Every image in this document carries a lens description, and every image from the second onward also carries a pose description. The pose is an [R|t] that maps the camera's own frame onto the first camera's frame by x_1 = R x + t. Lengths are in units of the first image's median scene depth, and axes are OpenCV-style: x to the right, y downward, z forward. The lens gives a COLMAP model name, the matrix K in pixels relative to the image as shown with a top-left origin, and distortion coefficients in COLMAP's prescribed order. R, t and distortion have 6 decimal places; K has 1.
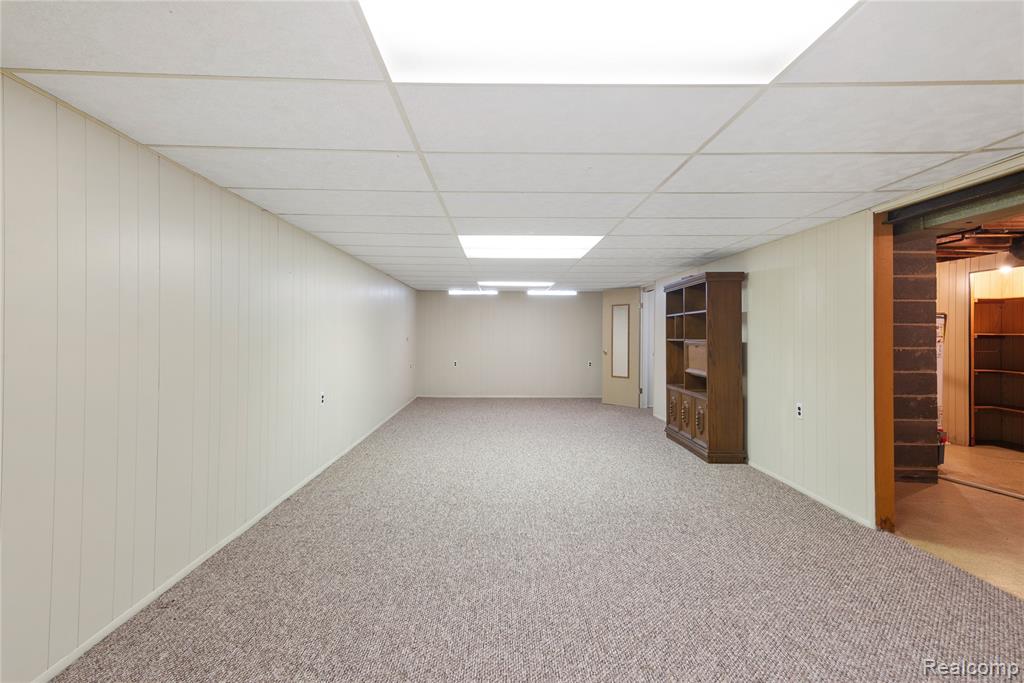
lens RADIAL K [[495.8, 0, 499.0], [0, 495.8, 338.0], [0, 0, 1]] dist [0.017166, 0.000017]
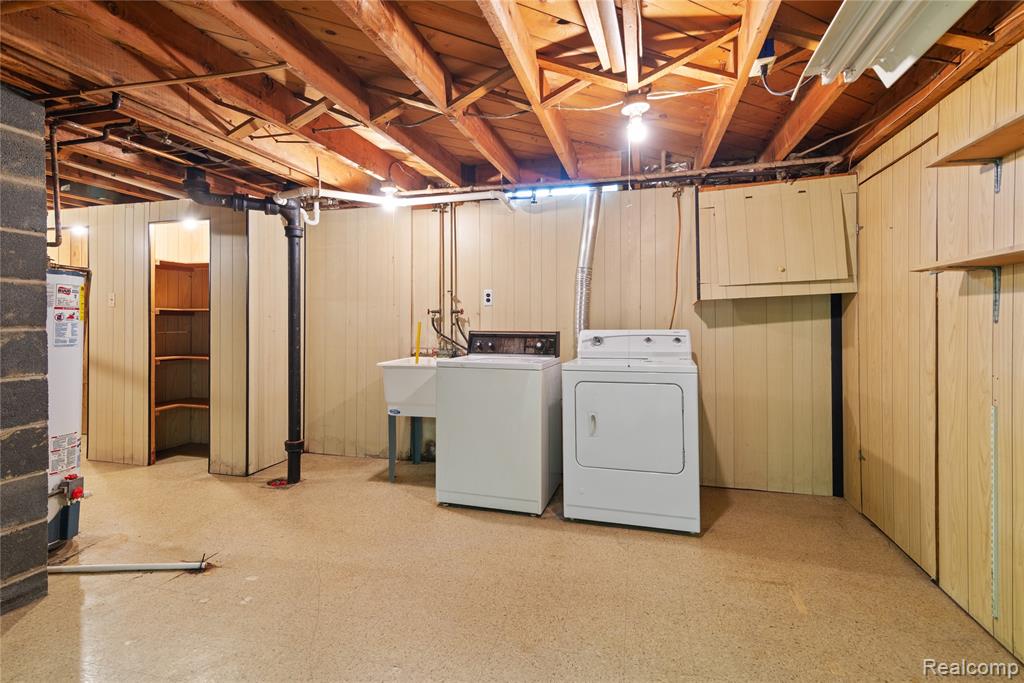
lens RADIAL K [[496.1, 0, 502.9], [0, 496.1, 327.2], [0, 0, 1]] dist [0.016418, -0.000141]
pose [[0.279856, -0.011346, 0.959975, 0.399102], [-0.003498, 0.999911, 0.012838, 0.007817], [-0.960036, -0.006951, 0.279792, 0.323332]]
